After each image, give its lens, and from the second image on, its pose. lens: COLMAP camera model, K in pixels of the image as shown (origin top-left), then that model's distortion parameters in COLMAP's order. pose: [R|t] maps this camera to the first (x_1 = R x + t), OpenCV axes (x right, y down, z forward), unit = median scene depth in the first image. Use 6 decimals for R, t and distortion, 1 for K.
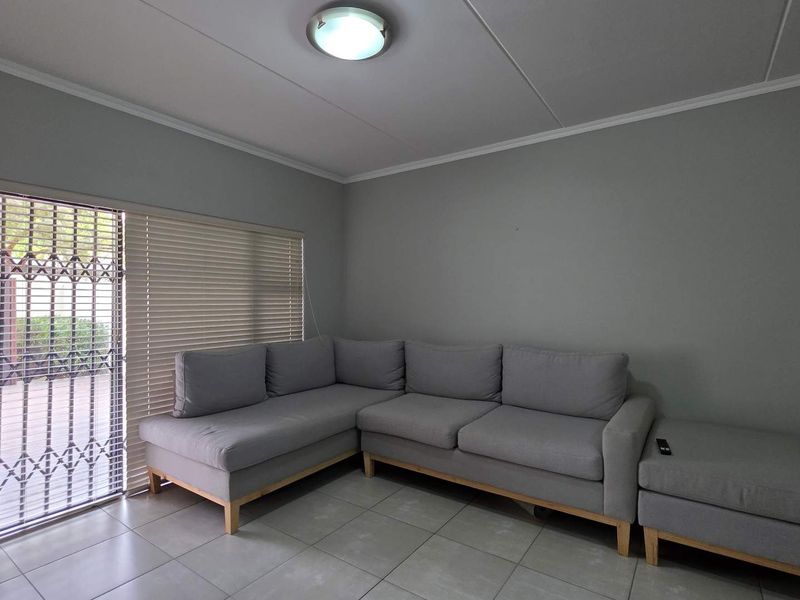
lens RADIAL K [[417.3, 0, 400.0], [0, 417.3, 300.0], [0, 0, 1]] dist [0.000874, 0.000390]
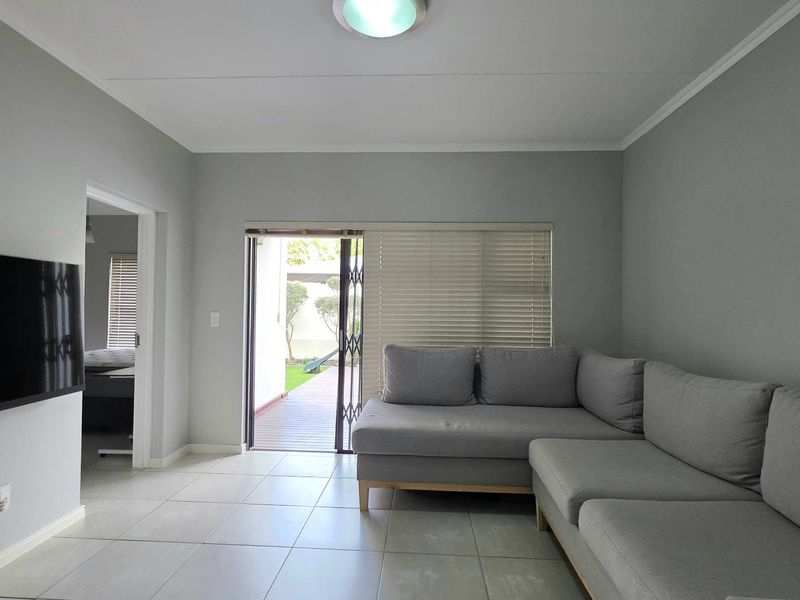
lens RADIAL K [[436.5, 0, 400.0], [0, 436.5, 300.0], [0, 0, 1]] dist [0.000805, 0.001281]
pose [[0.530231, -0.008402, -0.847812, 0.401778], [-0.011160, 0.999795, -0.016887, 0.016272], [0.847780, 0.018415, 0.530028, 0.296344]]
